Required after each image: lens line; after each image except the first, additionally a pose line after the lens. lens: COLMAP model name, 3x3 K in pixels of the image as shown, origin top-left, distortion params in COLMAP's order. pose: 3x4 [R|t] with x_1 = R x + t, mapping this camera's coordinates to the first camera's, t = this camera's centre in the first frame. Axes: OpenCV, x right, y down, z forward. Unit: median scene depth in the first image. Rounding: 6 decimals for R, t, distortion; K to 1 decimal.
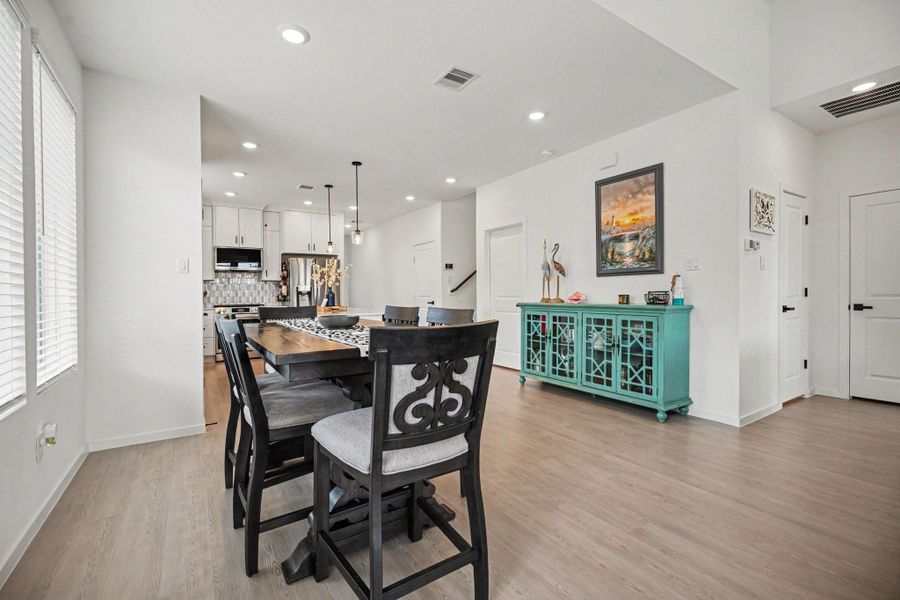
lens RADIAL K [[401.4, 0, 449.8], [0, 401.4, 298.3], [0, 0, 1]] dist [0.004242, 0.000123]
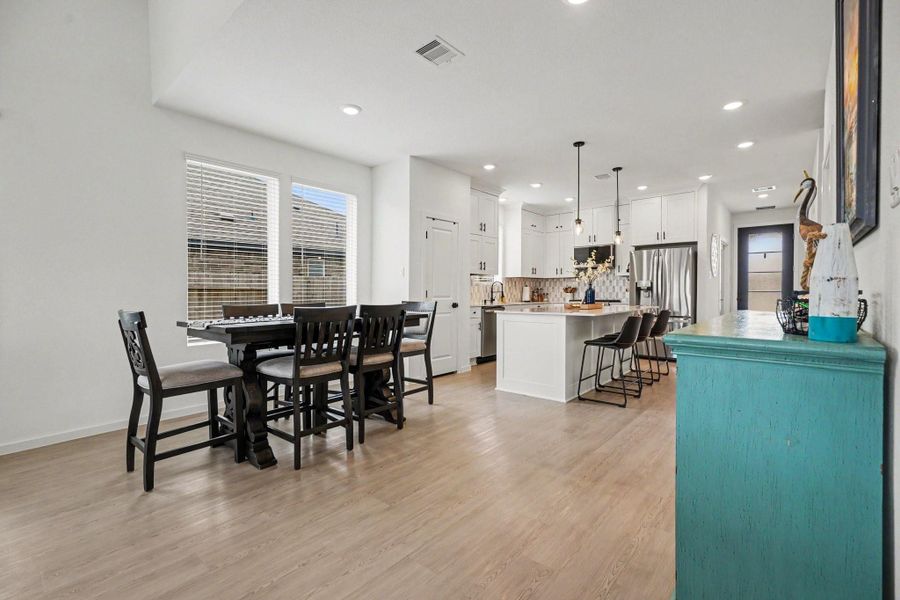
lens RADIAL K [[401.4, 0, 449.6], [0, 401.4, 293.2], [0, 0, 1]] dist [0.004242, 0.000123]
pose [[0.275127, 0.016438, -0.961267, 0.548446], [-0.015648, 0.999798, 0.012618, -0.012056], [0.961281, 0.011570, 0.275329, 0.481017]]
